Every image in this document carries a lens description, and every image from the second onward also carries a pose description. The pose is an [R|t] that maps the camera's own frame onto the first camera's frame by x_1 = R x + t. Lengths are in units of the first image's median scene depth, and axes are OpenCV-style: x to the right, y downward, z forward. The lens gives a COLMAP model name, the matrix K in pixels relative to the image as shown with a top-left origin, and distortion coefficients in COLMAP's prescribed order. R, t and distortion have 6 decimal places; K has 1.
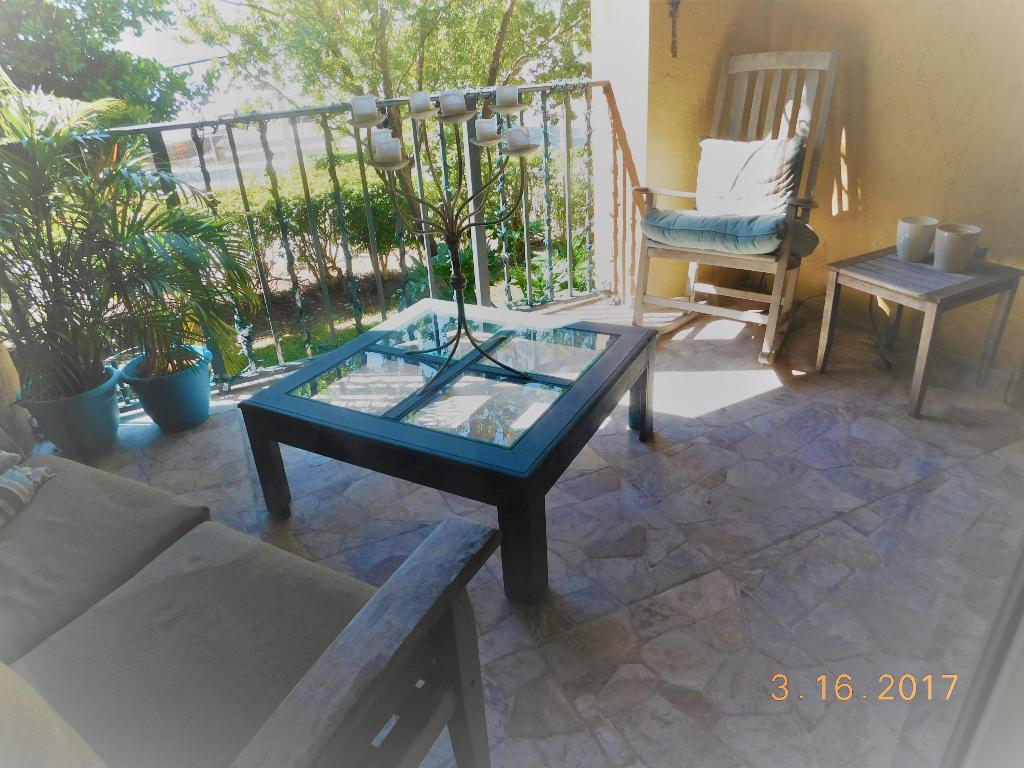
lens RADIAL K [[680.3, 0, 511.2], [0, 680.3, 380.4], [0, 0, 1]] dist [-0.065844, 0.054079]
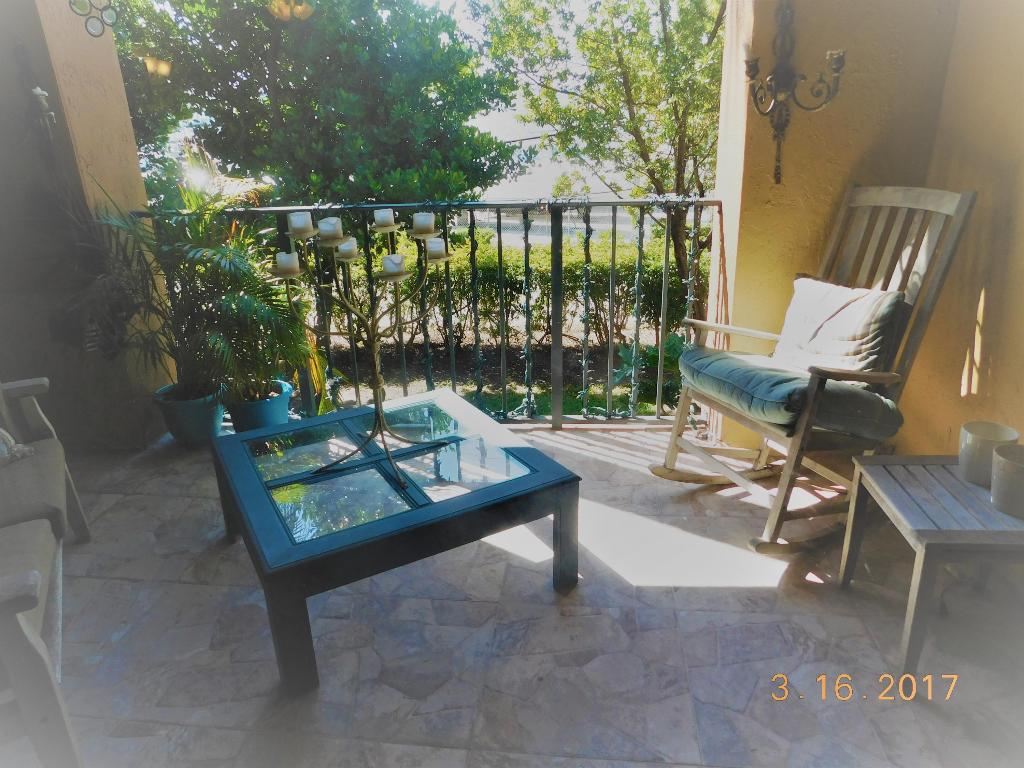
lens RADIAL K [[680.3, 0, 511.2], [0, 680.3, 380.4], [0, 0, 1]] dist [-0.065844, 0.054079]
pose [[0.856535, 0.211669, -0.470685, 0.415633], [-0.254667, 0.966602, -0.028749, -0.115965], [0.448879, 0.144492, 0.881833, 0.097892]]
